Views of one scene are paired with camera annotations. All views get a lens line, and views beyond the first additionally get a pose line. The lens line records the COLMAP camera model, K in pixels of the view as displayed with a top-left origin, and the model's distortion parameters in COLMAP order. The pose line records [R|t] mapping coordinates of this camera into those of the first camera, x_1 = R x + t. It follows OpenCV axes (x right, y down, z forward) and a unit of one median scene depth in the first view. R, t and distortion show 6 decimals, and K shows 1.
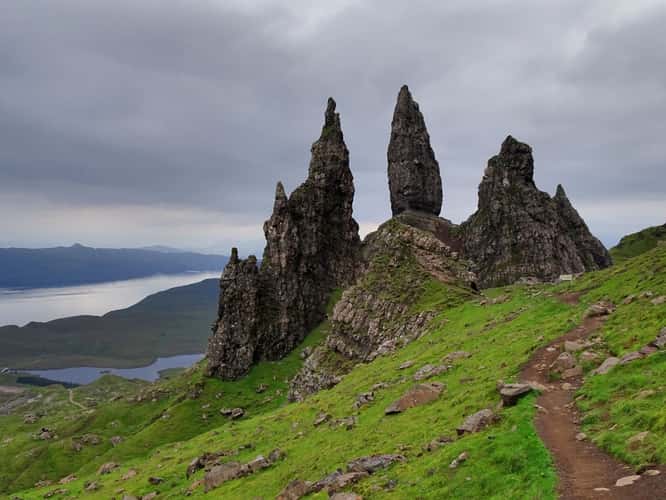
lens RADIAL K [[833.9, 0, 333.0], [0, 833.9, 250.0], [0, 0, 1]] dist [0.016035, 0.028642]
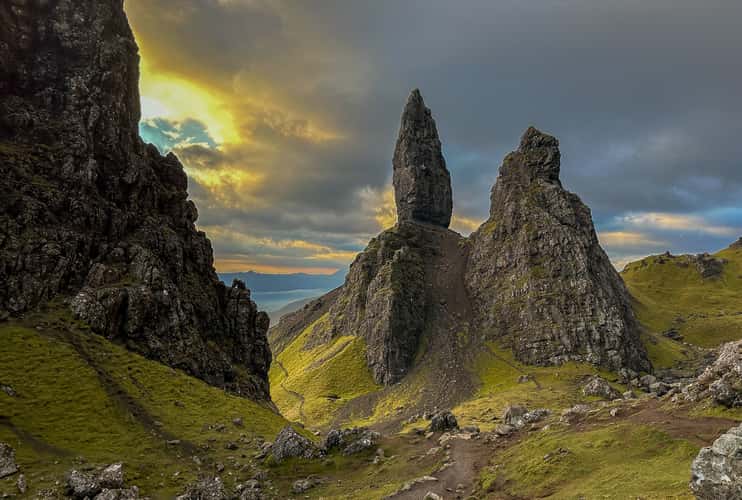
lens RADIAL K [[511.4, 0, 371.2], [0, 511.4, 282.4], [0, 0, 1]] dist [0.108980, 0.000048]
pose [[0.996922, 0.019999, -0.075812, 0.094726], [-0.019148, 0.999745, 0.011940, 0.014756], [0.076031, -0.010451, 0.997051, 0.466344]]
